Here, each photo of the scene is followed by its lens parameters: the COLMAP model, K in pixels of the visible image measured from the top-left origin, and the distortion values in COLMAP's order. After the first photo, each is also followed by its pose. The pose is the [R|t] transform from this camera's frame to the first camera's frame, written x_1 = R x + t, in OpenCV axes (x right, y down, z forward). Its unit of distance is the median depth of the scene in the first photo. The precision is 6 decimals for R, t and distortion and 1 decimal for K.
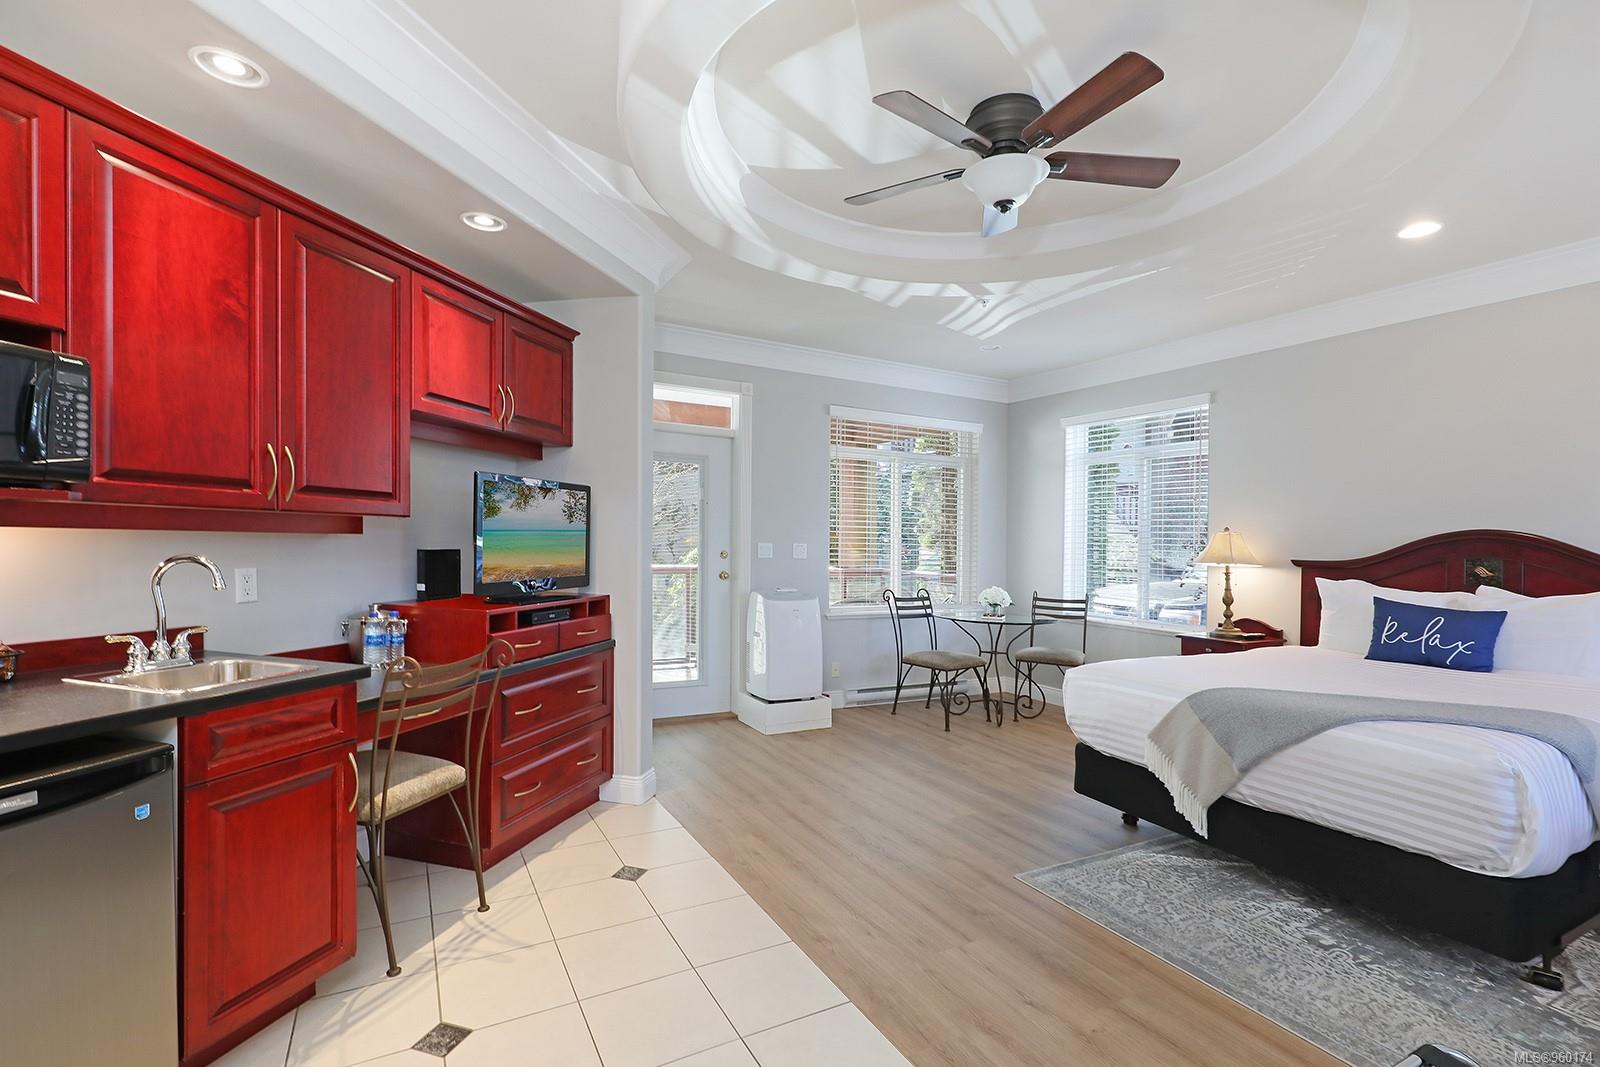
lens RADIAL K [[710.7, 0, 762.7], [0, 710.7, 530.3], [0, 0, 1]] dist [0.000462, 0.000334]
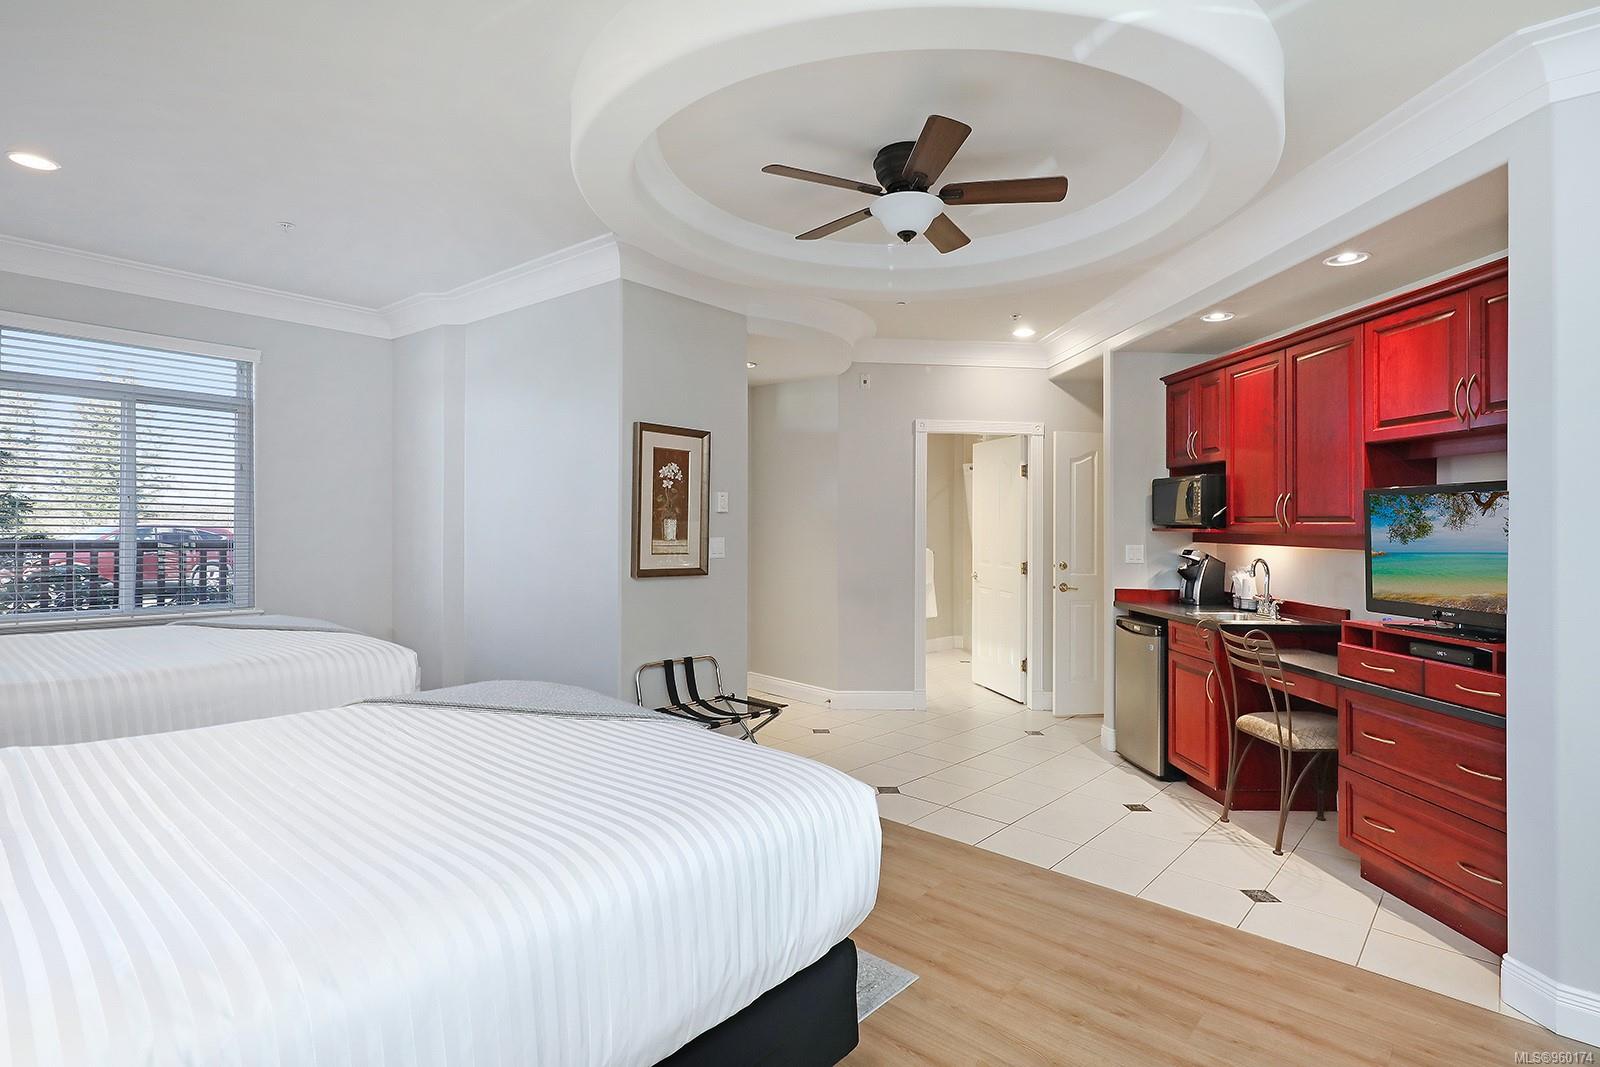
lens RADIAL K [[769.0, 0, 796.5], [0, 769.0, 535.4], [0, 0, 1]] dist [-0.001355, -0.000152]
pose [[-0.922792, -0.037055, -0.383511, 0.811636], [-0.038095, 0.999262, -0.004885, 0.021928], [0.383409, 0.010102, -0.923523, 1.712112]]
